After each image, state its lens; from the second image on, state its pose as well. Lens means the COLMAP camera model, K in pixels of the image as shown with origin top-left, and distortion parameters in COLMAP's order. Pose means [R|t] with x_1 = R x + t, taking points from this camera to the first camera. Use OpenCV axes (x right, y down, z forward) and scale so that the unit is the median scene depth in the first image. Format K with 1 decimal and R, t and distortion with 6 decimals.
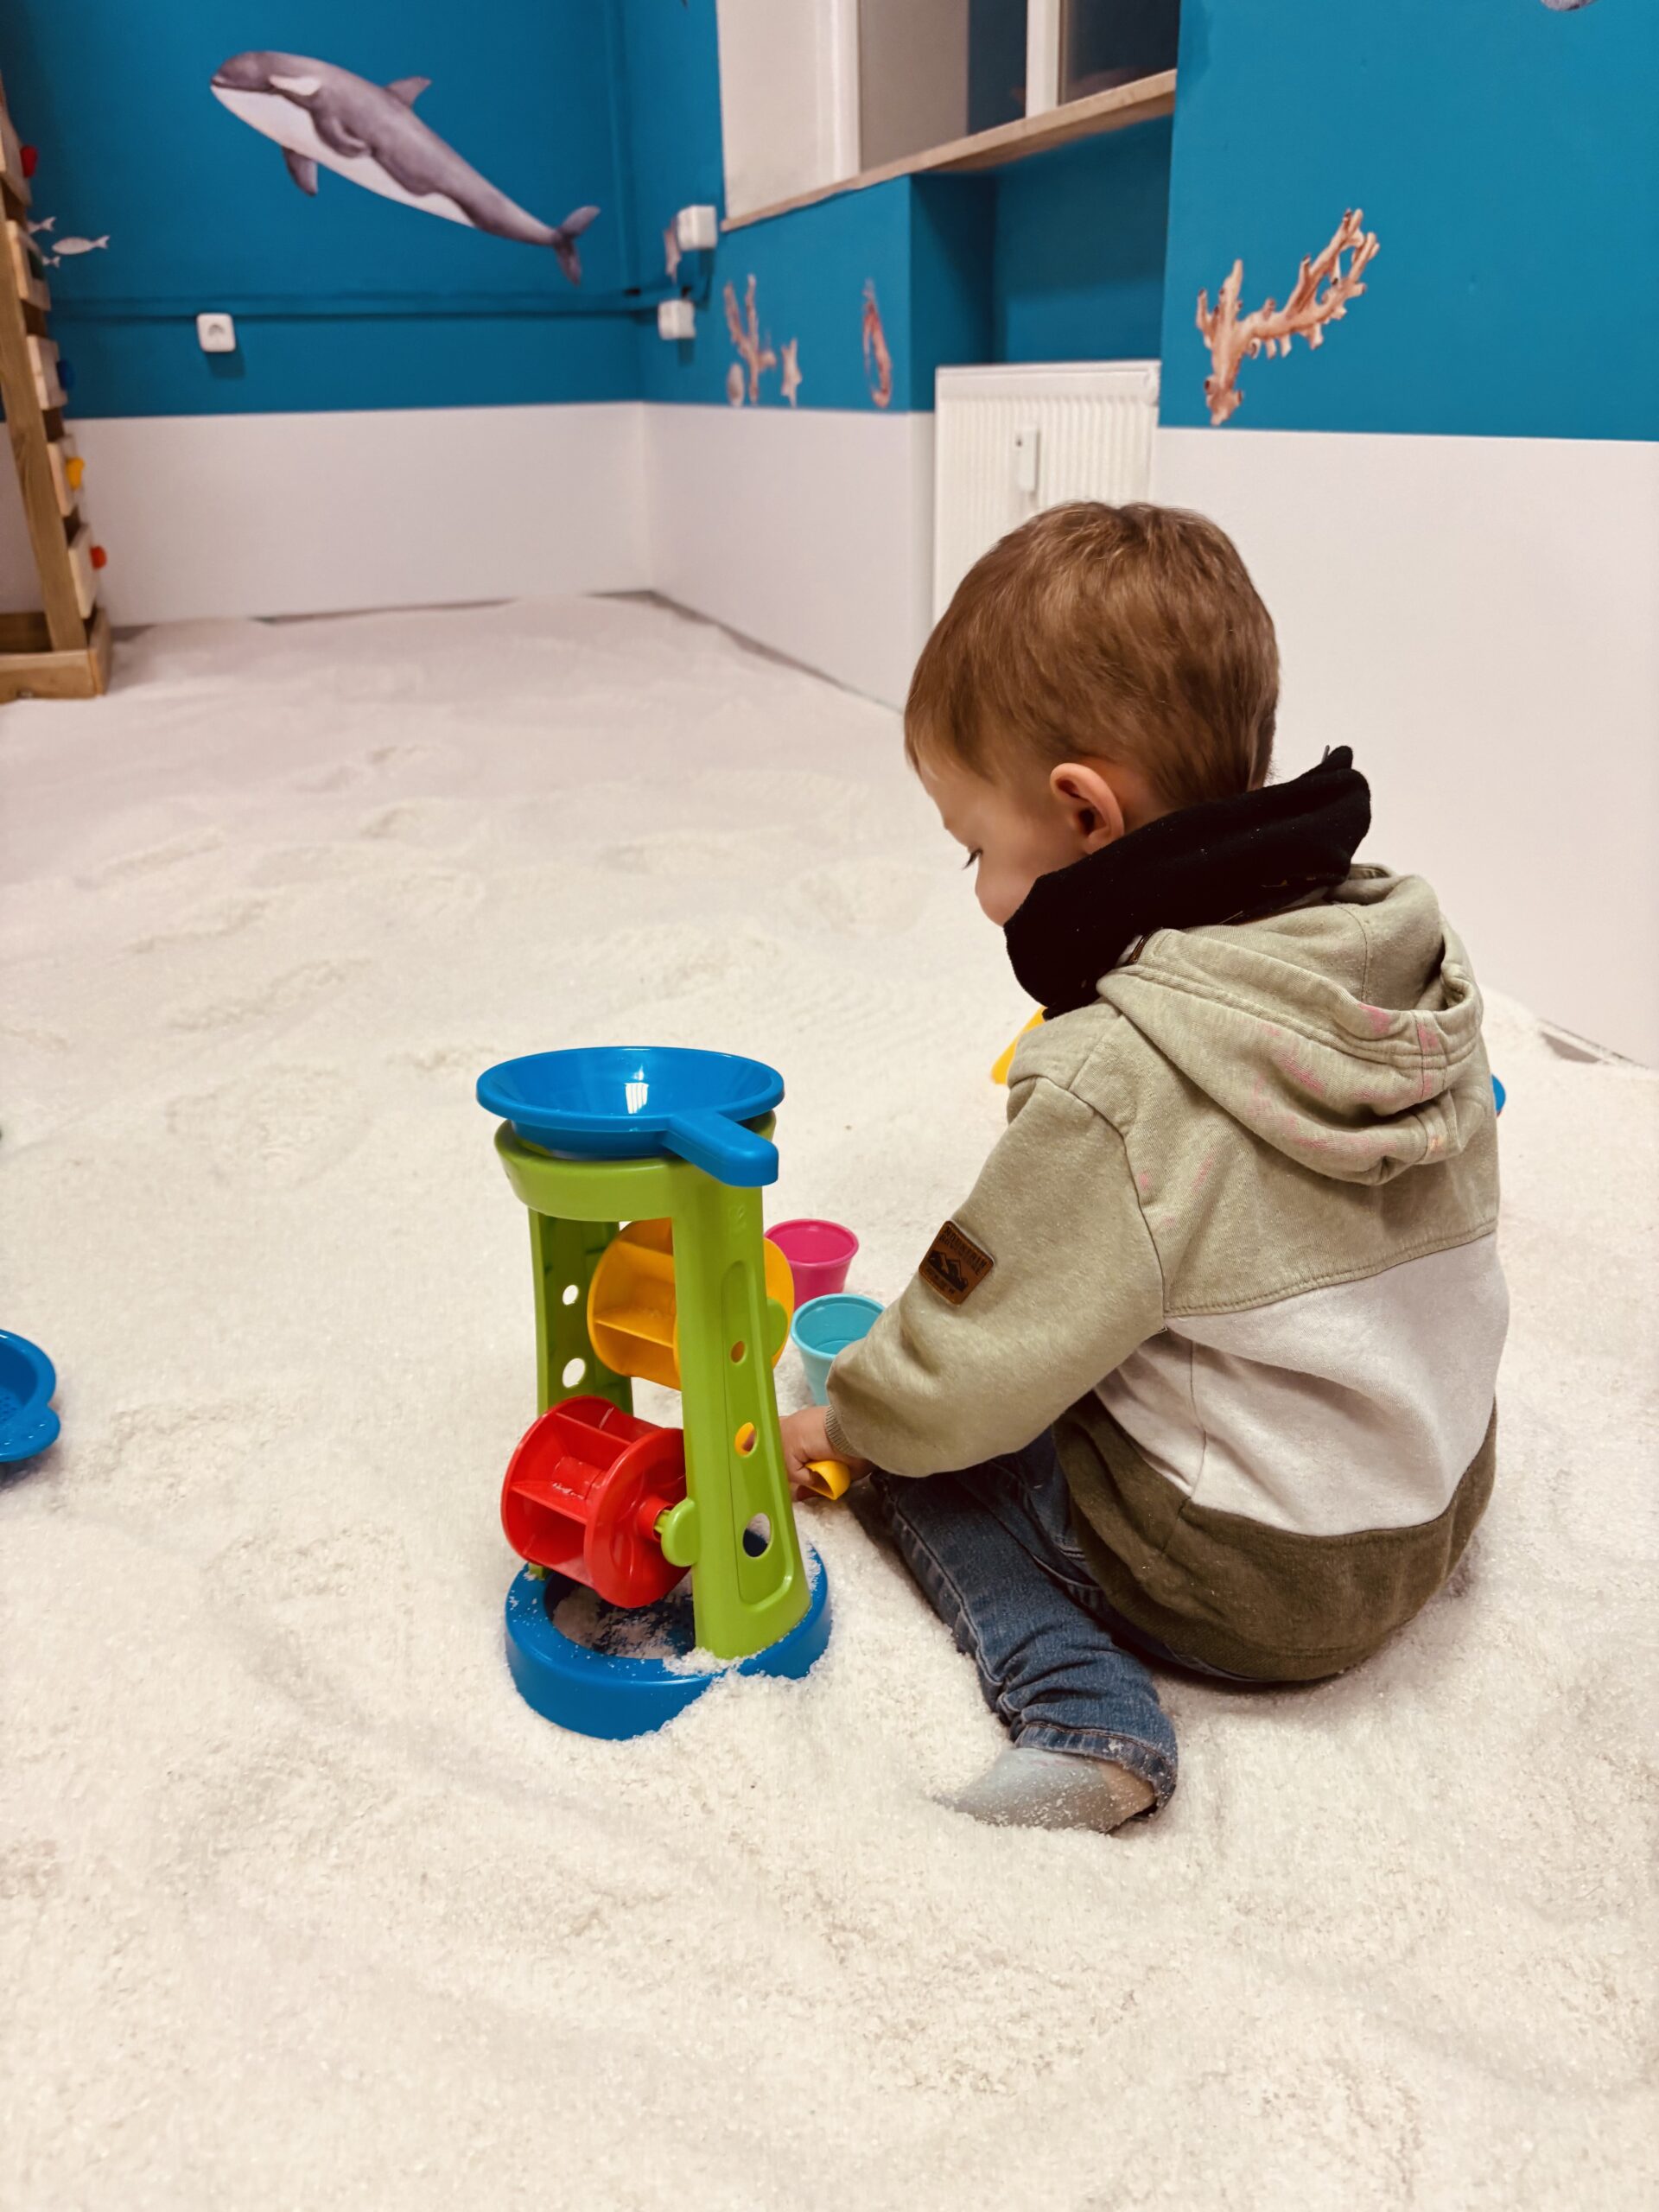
lens RADIAL K [[1647.2, 0, 827.7], [0, 1647.2, 1086.9], [0, 0, 1]] dist [0.038664, -0.045966]
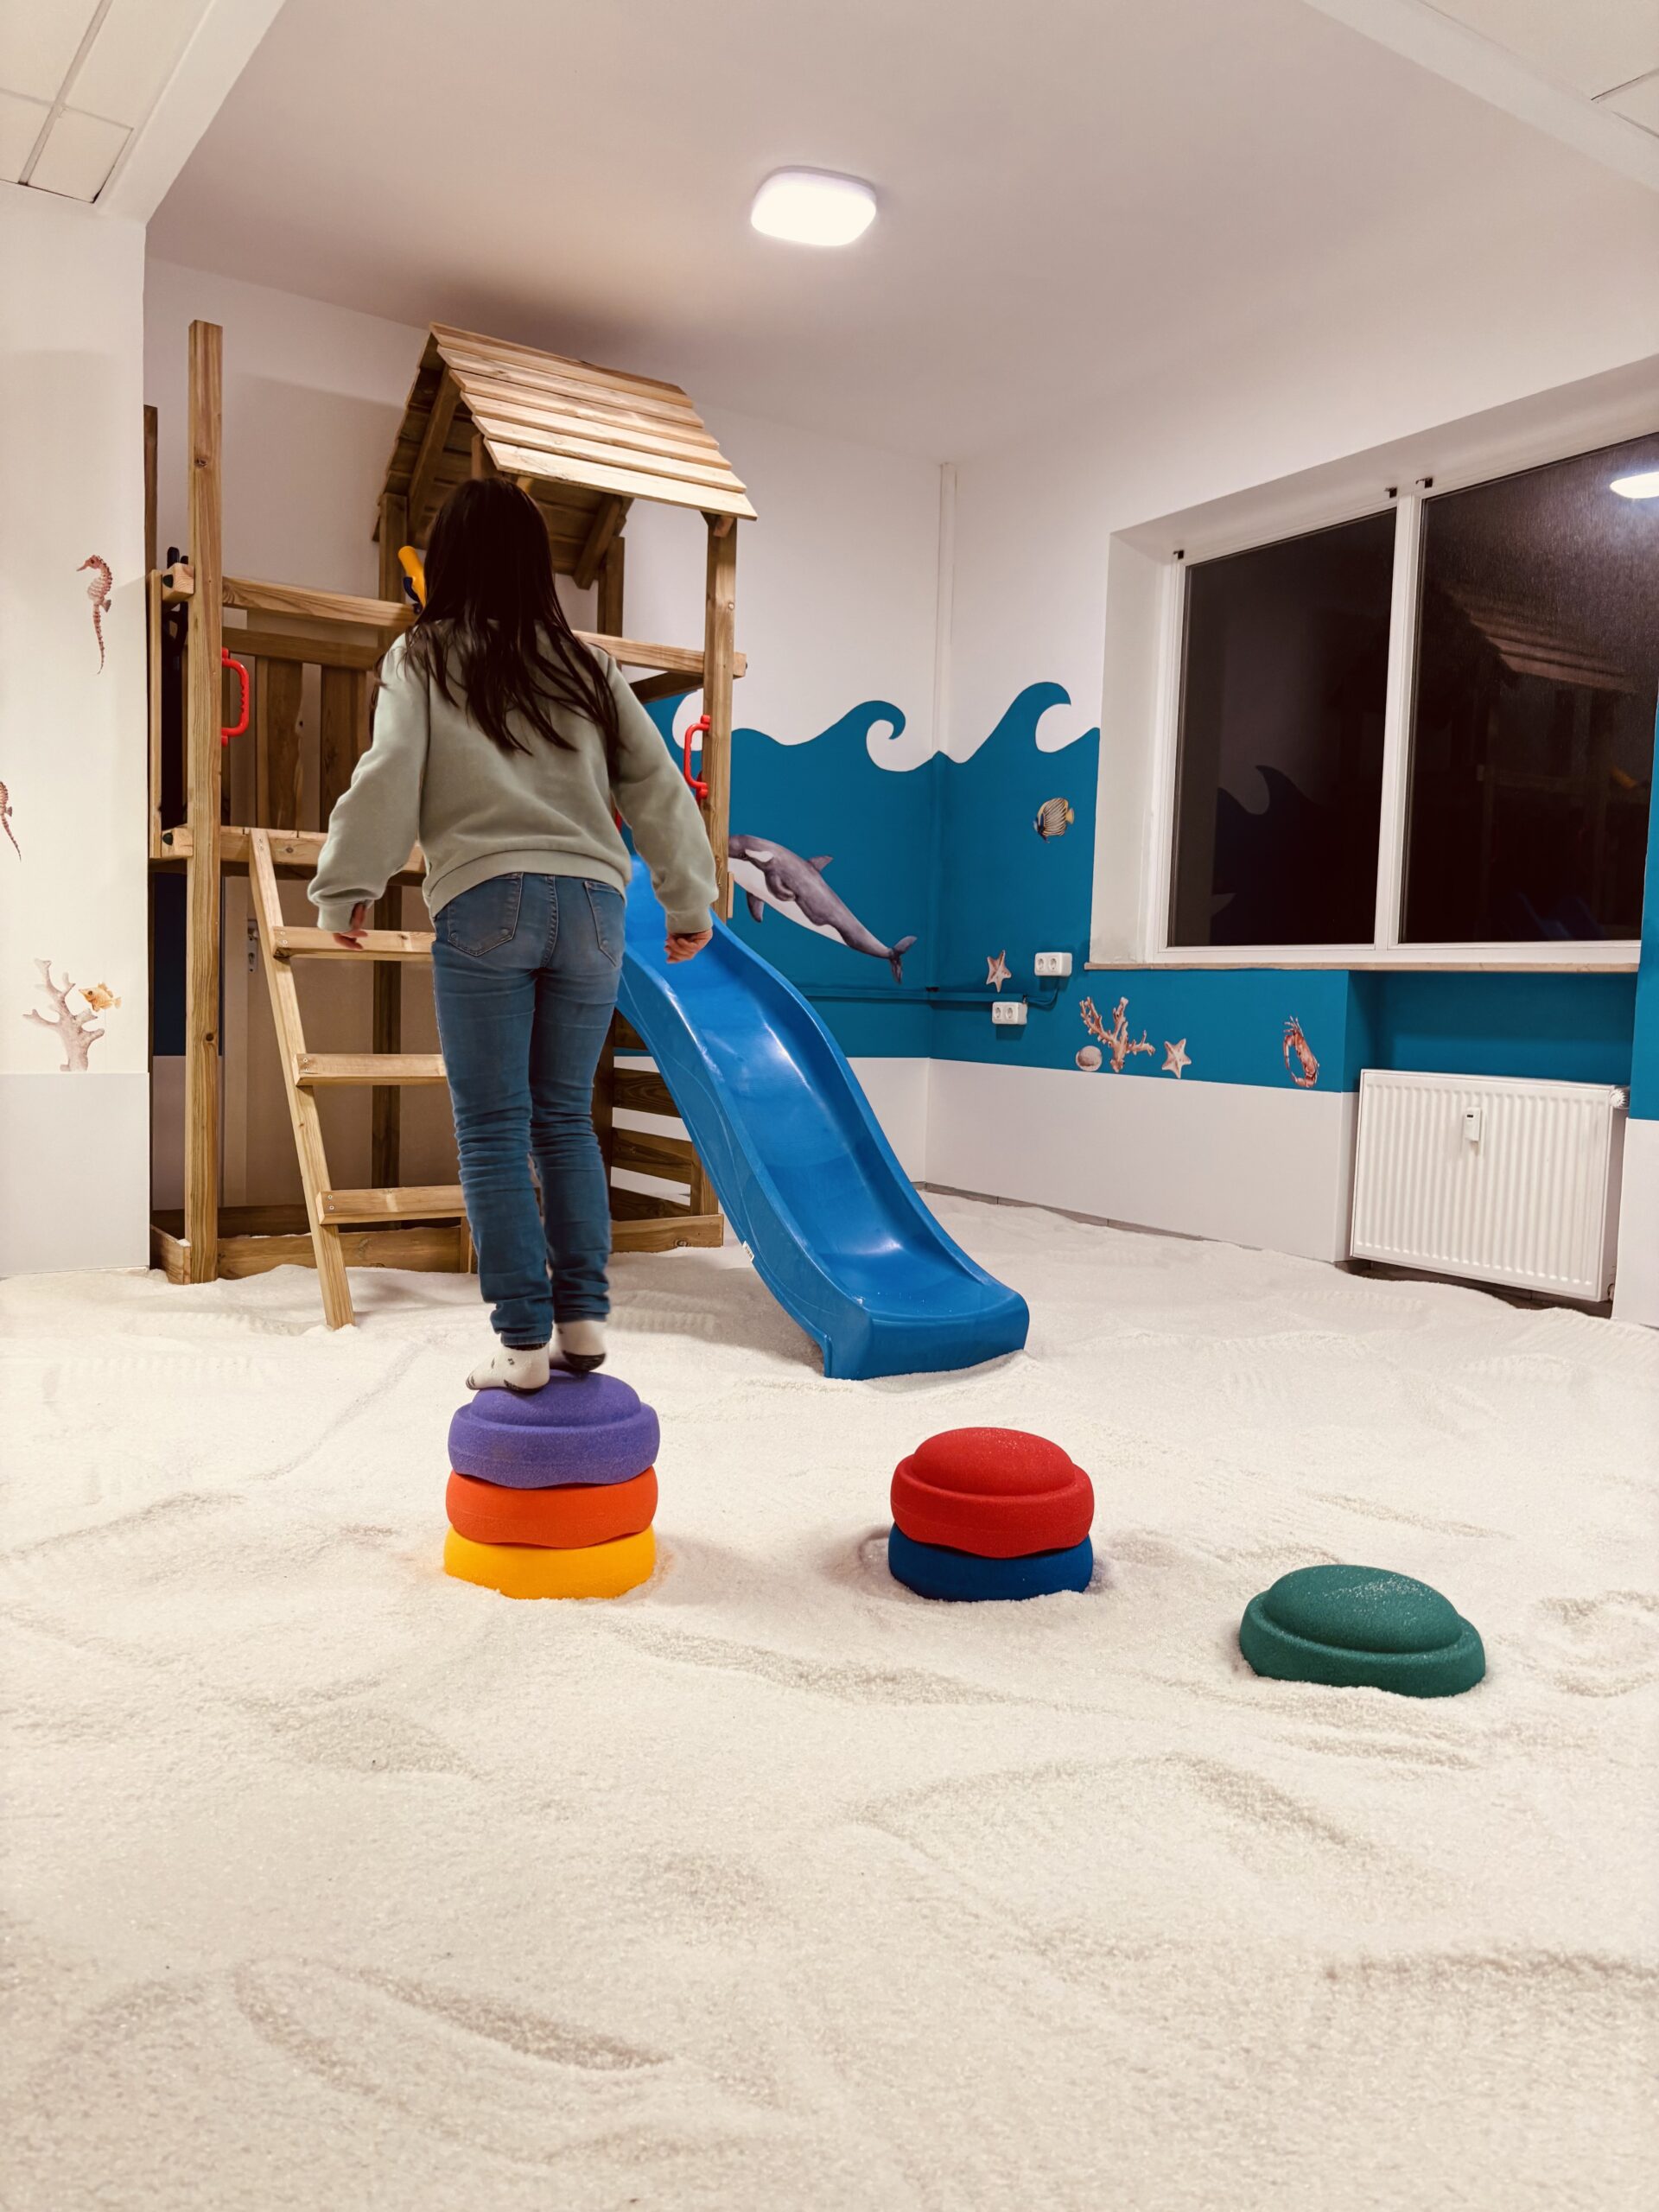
lens RADIAL K [[1647.2, 0, 831.4], [0, 1647.2, 1122.7], [0, 0, 1]] dist [0.038664, -0.045966]
pose [[0.970503, 0.035501, 0.238459, -0.676692], [0.043697, 0.946813, -0.318803, 0.116062], [-0.237094, 0.319819, 0.917334, -0.344570]]
